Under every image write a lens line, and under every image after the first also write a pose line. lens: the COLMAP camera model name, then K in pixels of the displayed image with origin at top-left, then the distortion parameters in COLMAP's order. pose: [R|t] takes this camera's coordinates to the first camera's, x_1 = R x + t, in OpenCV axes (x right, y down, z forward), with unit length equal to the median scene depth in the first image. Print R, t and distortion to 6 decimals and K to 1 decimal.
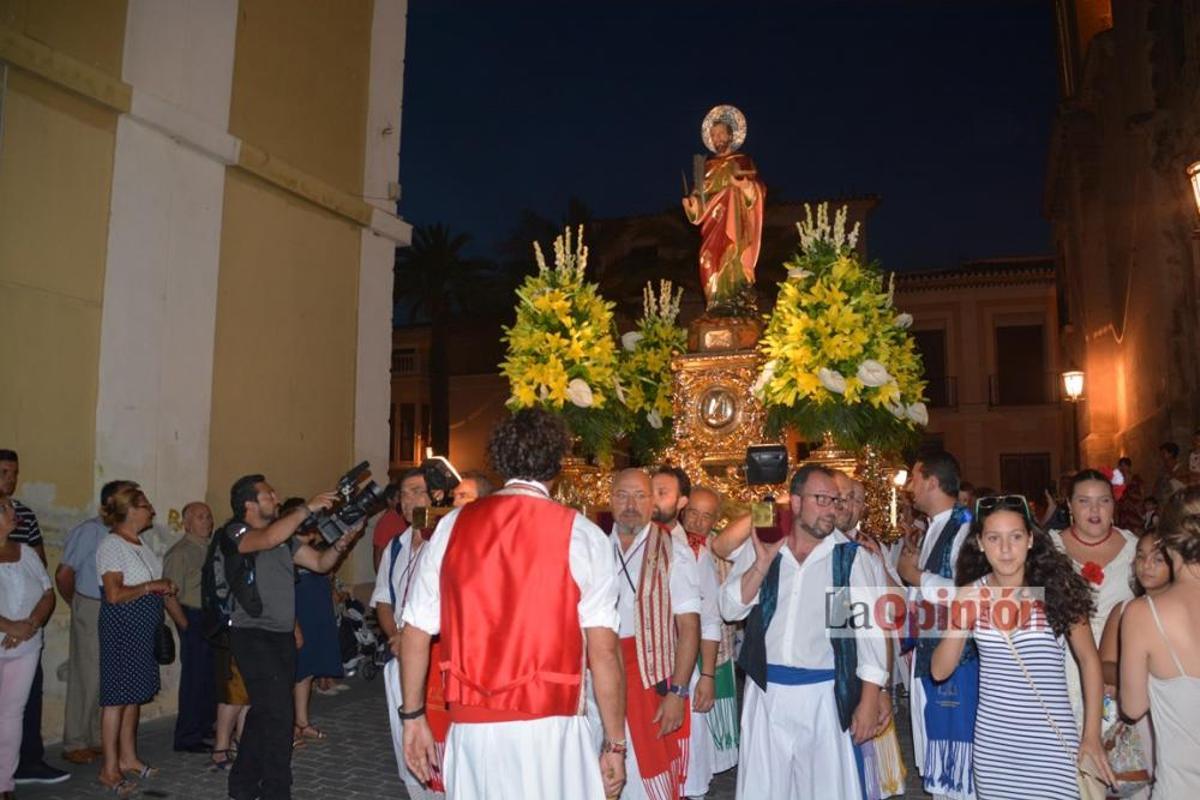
lens RADIAL K [[953.9, 0, 615.6], [0, 953.9, 413.8], [0, 0, 1]] dist [-0.163649, 0.091070]
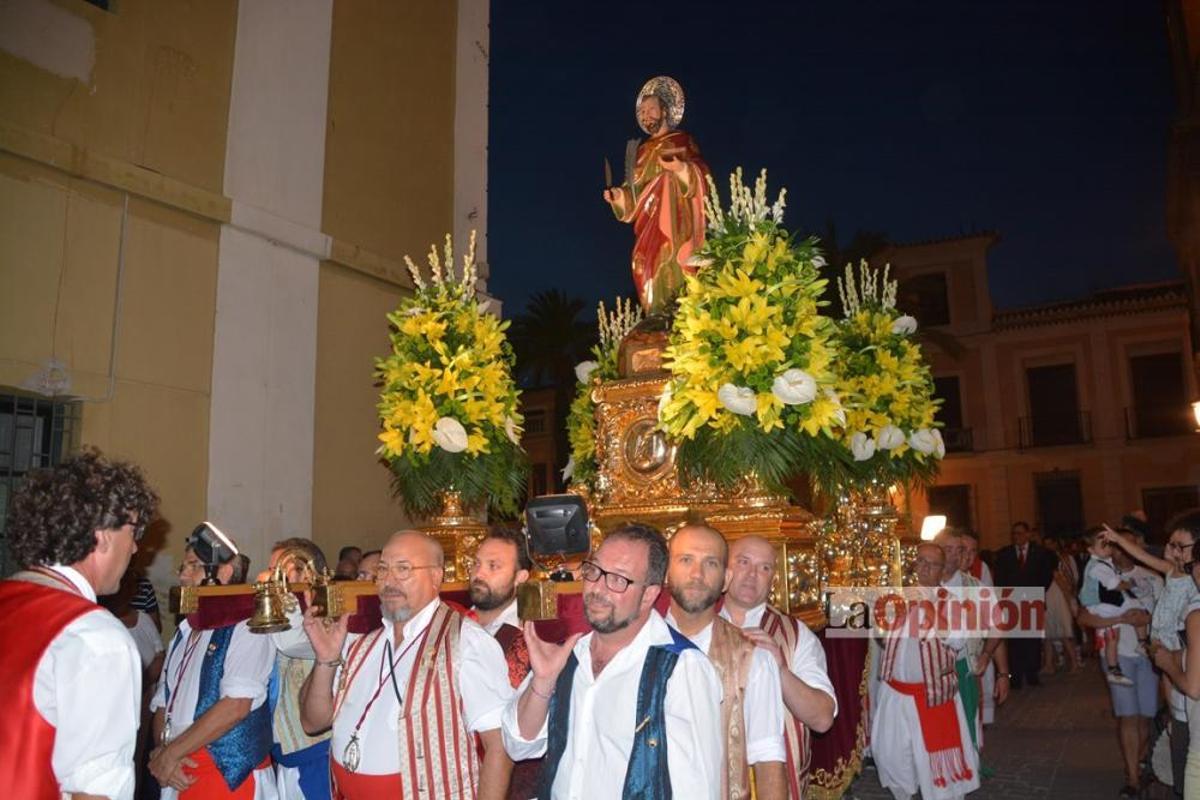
lens RADIAL K [[938.4, 0, 638.6], [0, 938.4, 401.6], [0, 0, 1]] dist [-0.106700, 0.001248]
pose [[0.991322, -0.051329, -0.121022, 0.207244], [0.043109, 0.996644, -0.069589, 0.010853], [0.124187, 0.063768, 0.990208, 0.242174]]
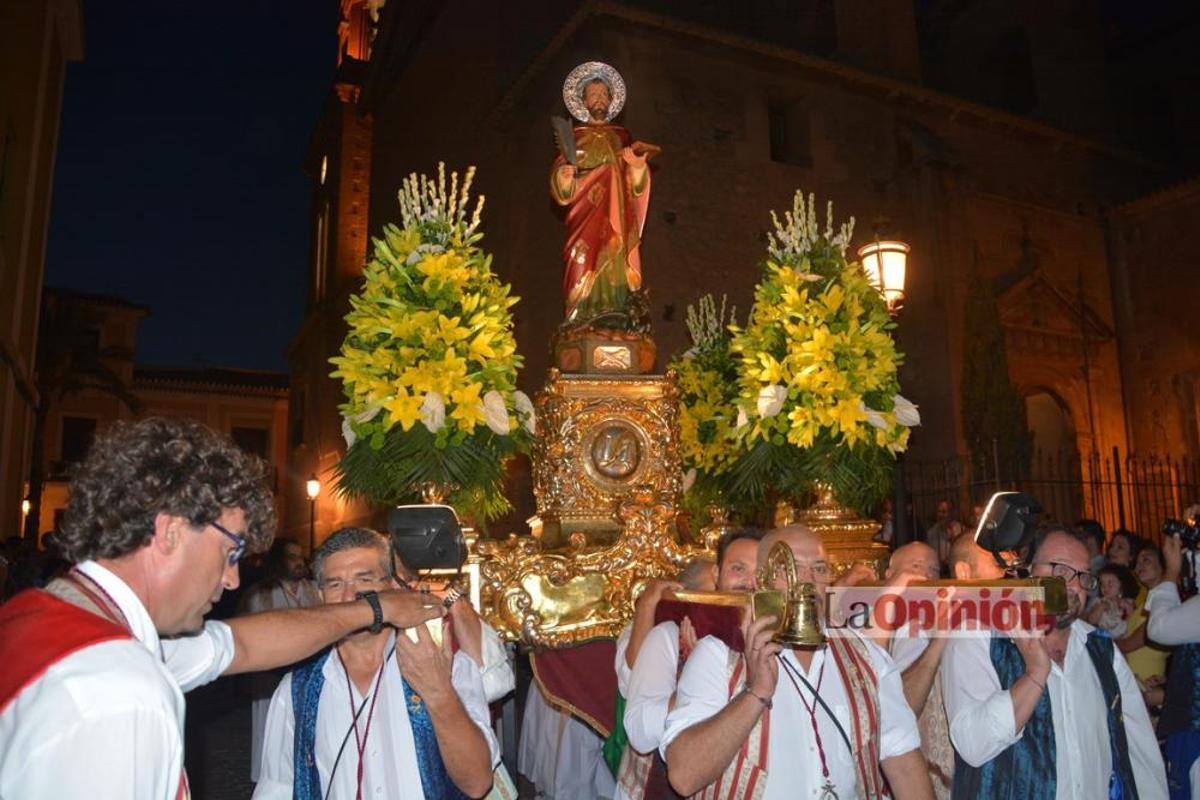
lens RADIAL K [[942.4, 0, 609.8], [0, 942.4, 426.3], [0, 0, 1]] dist [-0.154889, 0.001393]
pose [[0.838356, 0.065864, 0.541129, -0.304378], [-0.030232, 0.996764, -0.074484, 0.030647], [-0.544284, 0.046084, 0.837635, 0.420702]]
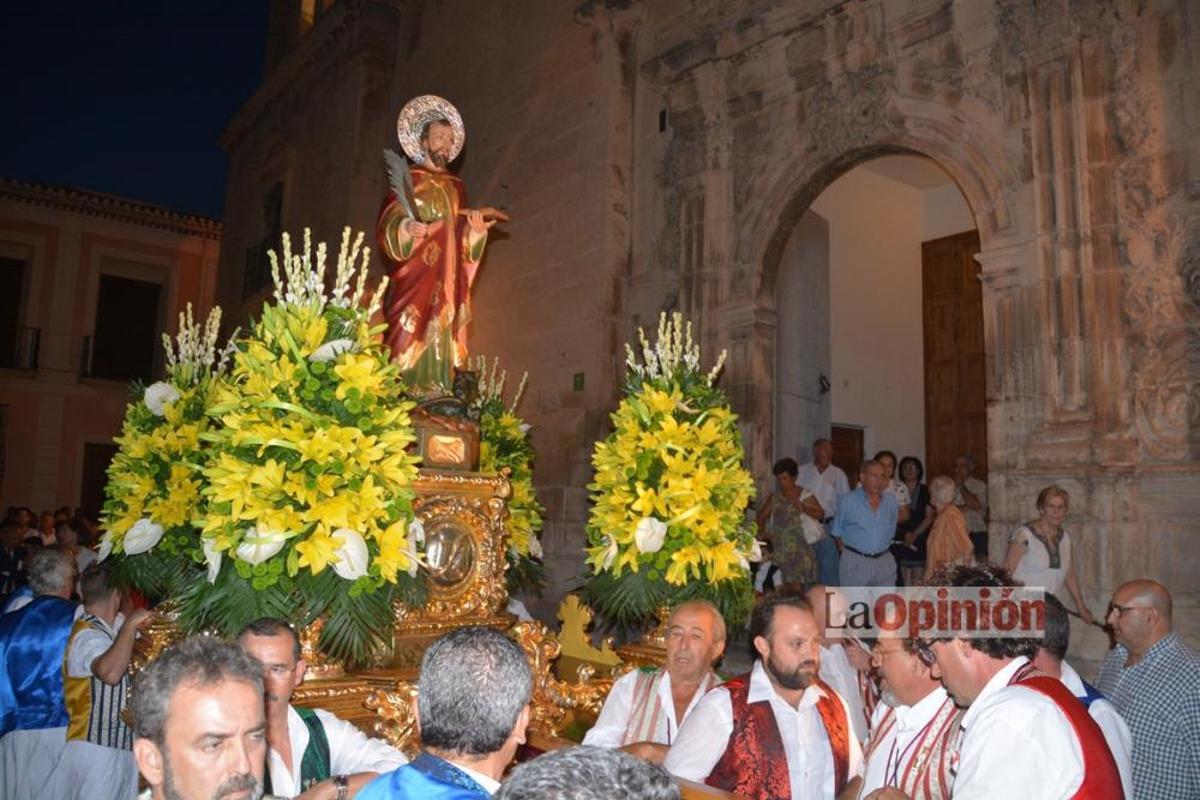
lens RADIAL K [[942.4, 0, 609.8], [0, 942.4, 426.3], [0, 0, 1]] dist [-0.154889, 0.001393]
pose [[0.449523, 0.103613, 0.887239, -0.455767], [-0.109473, 0.992153, -0.060400, -0.072244], [-0.886535, -0.069977, 0.457339, 0.640961]]
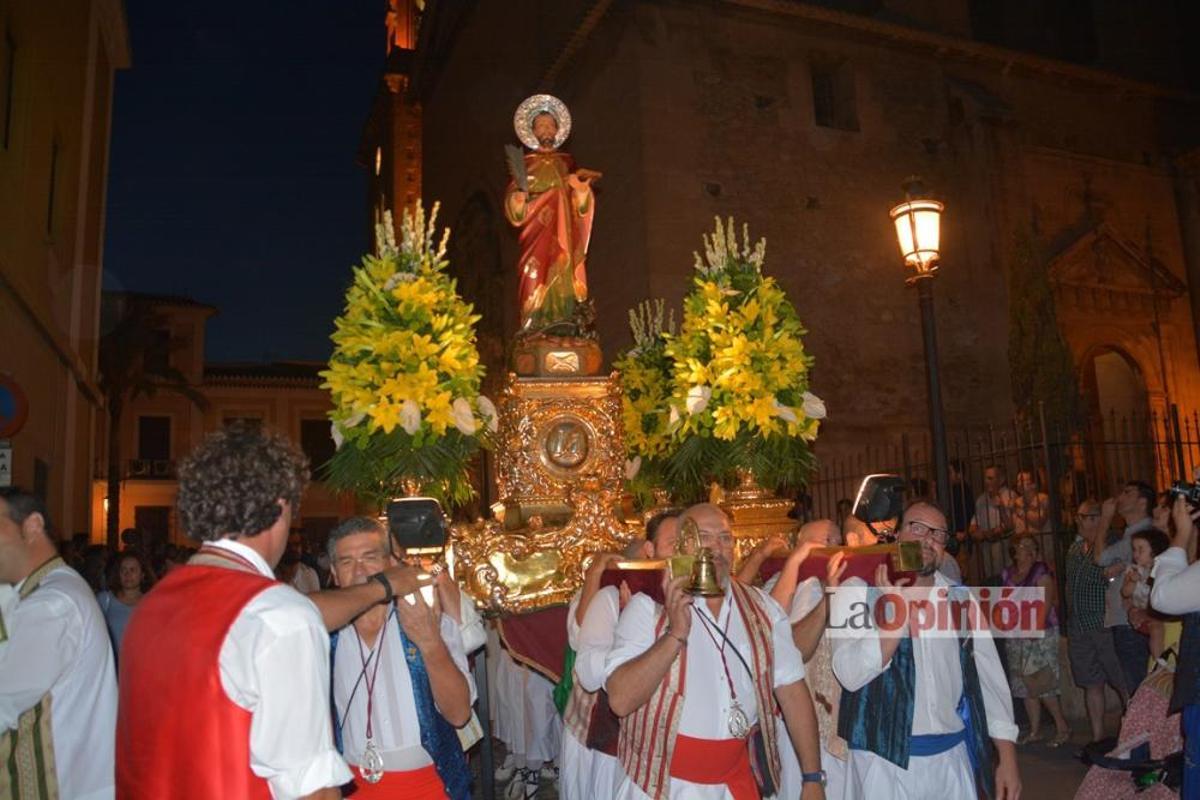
lens RADIAL K [[953.9, 0, 615.6], [0, 953.9, 413.8], [0, 0, 1]] dist [-0.163649, 0.091070]
pose [[0.811360, 0.044143, 0.582878, -0.366546], [-0.004577, 0.997594, -0.069179, 0.026786], [-0.584529, 0.053461, 0.809610, 0.314241]]
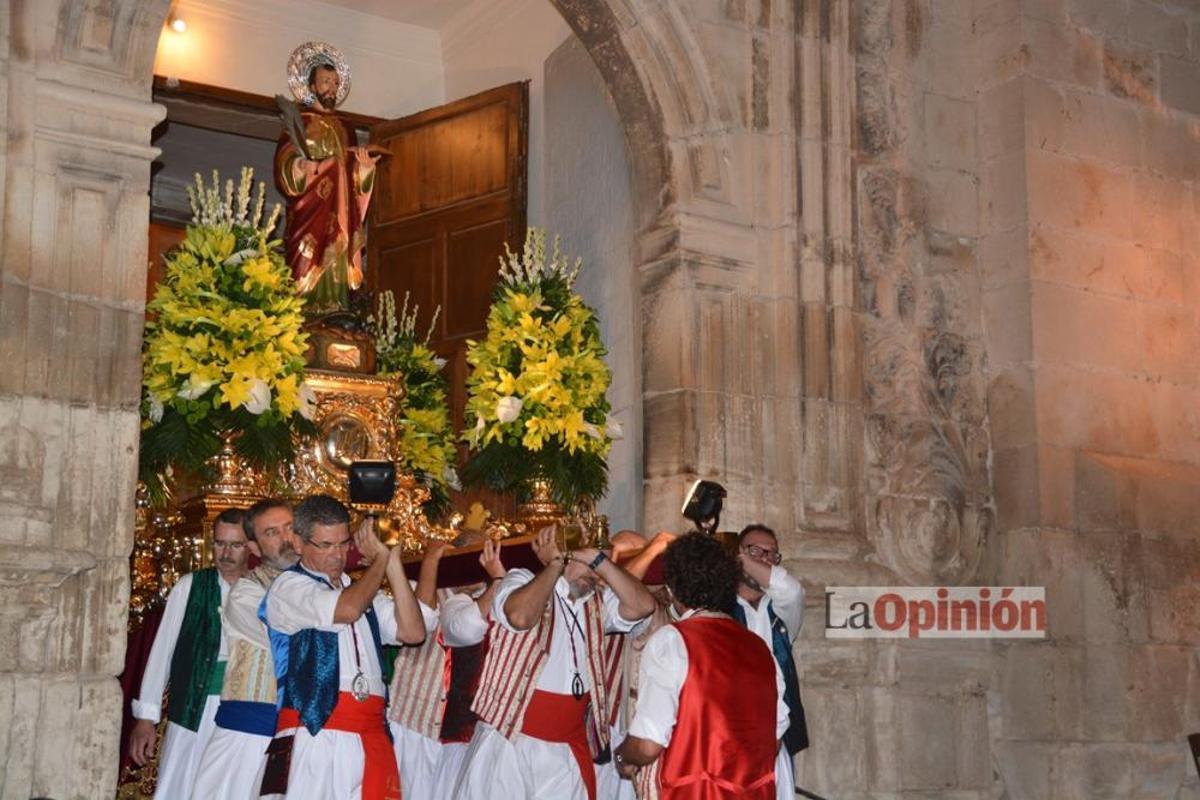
lens RADIAL K [[1864.7, 0, 561.9], [0, 1864.7, 399.7], [0, 0, 1]] dist [0.459274, 0.031611]
pose [[0.562250, 0.140877, 0.814880, -1.106596], [-0.070247, 0.989958, -0.122676, 0.141613], [-0.823978, 0.011732, 0.566500, -0.013910]]
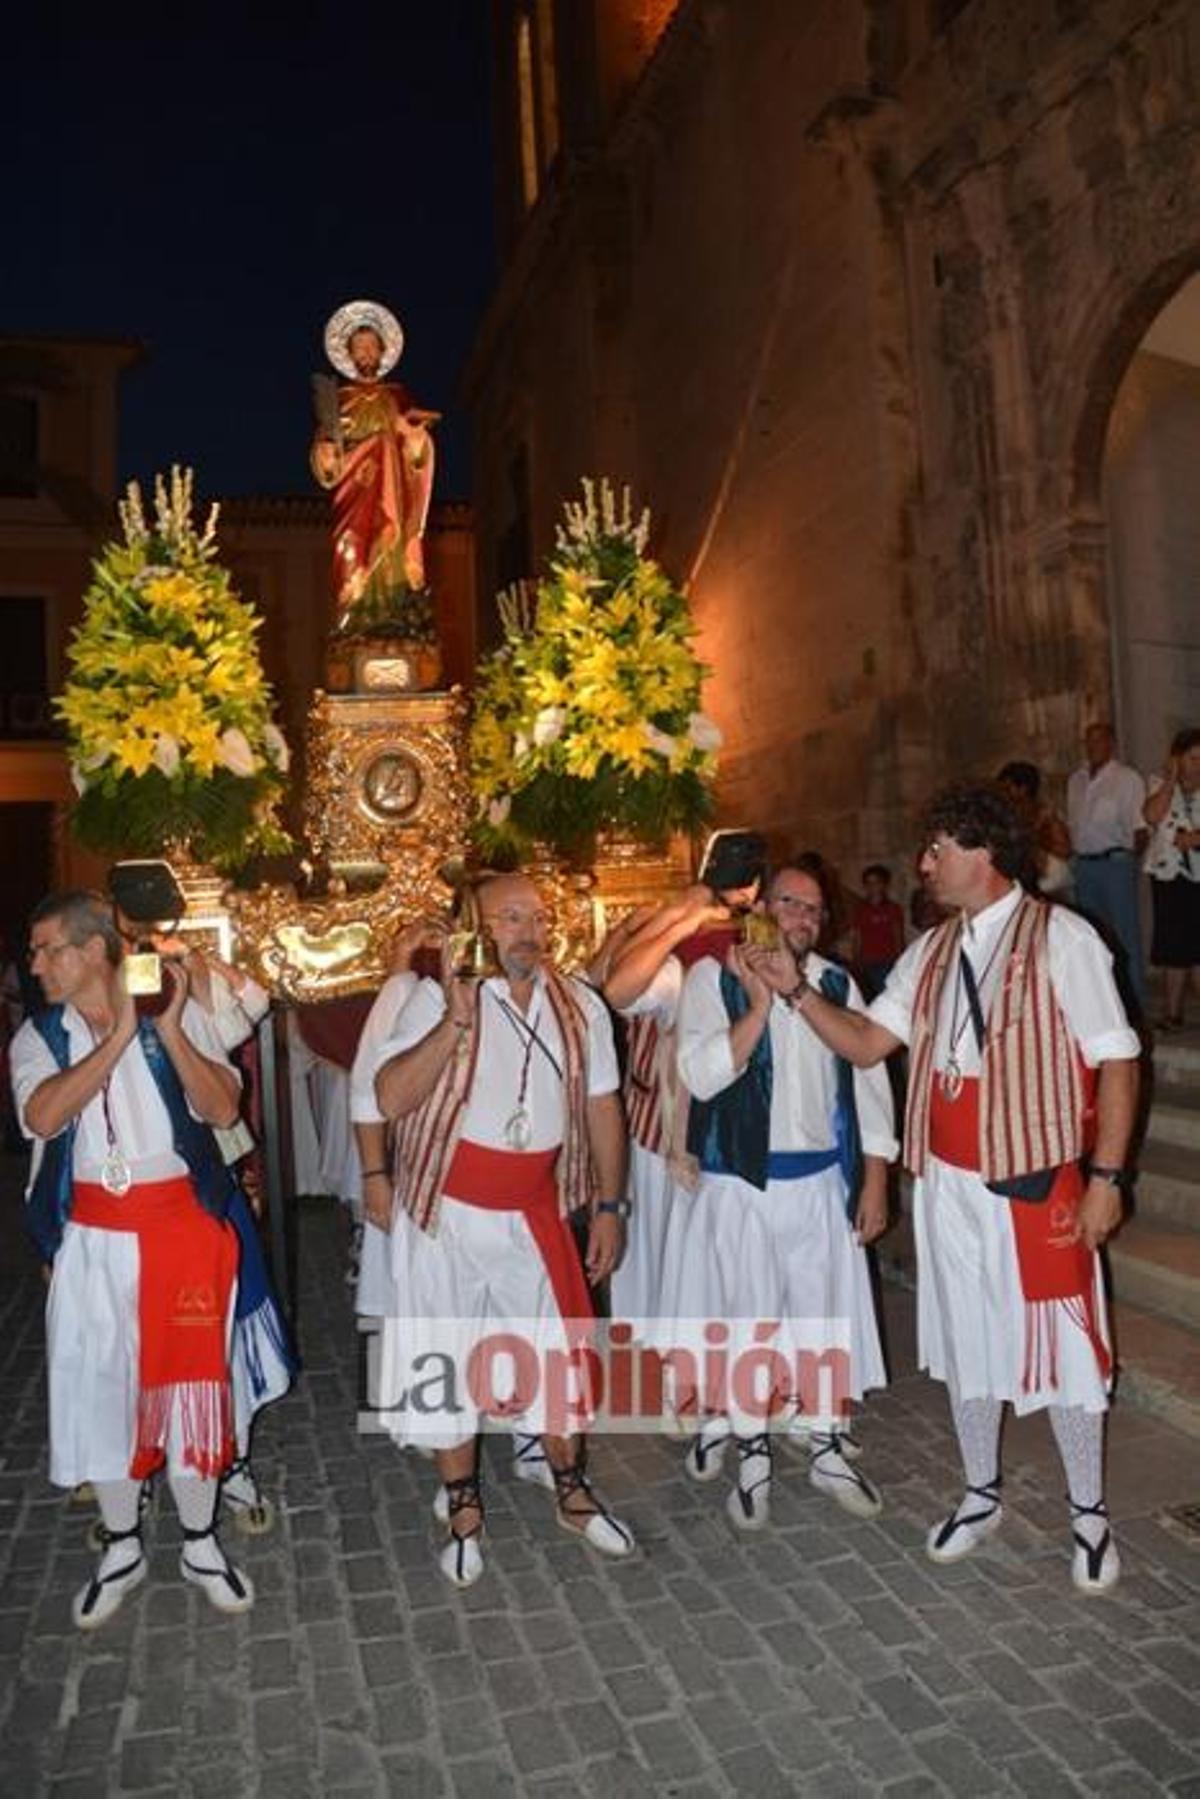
lens RADIAL K [[1430.1, 0, 600.7], [0, 1430.1, 875.4], [0, 0, 1]] dist [-0.163649, 0.091070]
pose [[0.806058, -0.026845, 0.591227, -0.361474], [0.001063, 0.999035, 0.043911, 0.014832], [-0.591835, -0.034766, 0.805309, 0.164143]]
